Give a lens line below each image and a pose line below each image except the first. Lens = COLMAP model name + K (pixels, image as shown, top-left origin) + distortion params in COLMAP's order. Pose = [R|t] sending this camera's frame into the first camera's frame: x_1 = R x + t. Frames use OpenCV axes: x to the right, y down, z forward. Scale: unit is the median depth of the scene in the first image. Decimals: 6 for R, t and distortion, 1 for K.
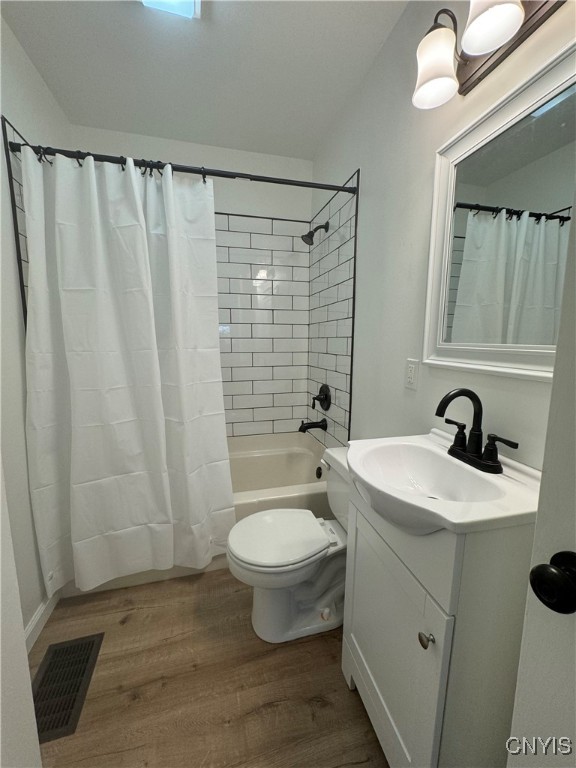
lens RADIAL K [[306.2, 0, 287.1], [0, 306.2, 382.3], [0, 0, 1]] dist [-0.004144, 0.000846]
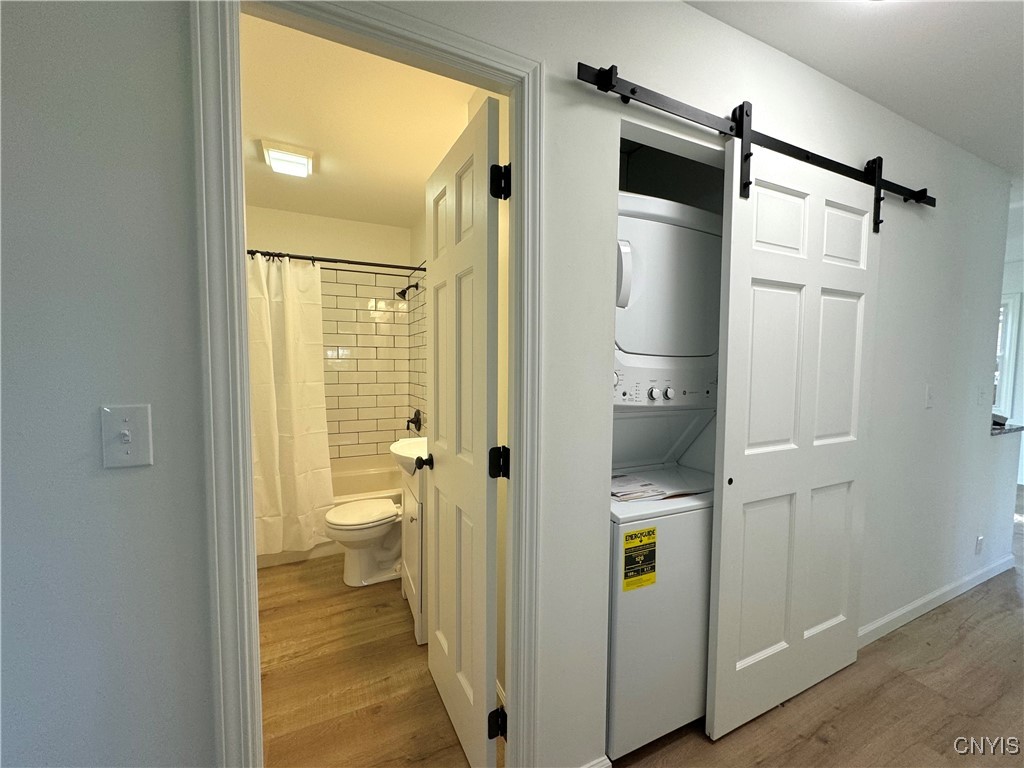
lens RADIAL K [[408.3, 0, 514.3], [0, 408.3, 384.9], [0, 0, 1]] dist [-0.004144, 0.000846]
pose [[0.984792, -0.005534, 0.173650, 0.304819], [0.019894, 0.996511, -0.081062, 0.066912], [-0.172596, 0.083283, 0.981466, -0.938929]]
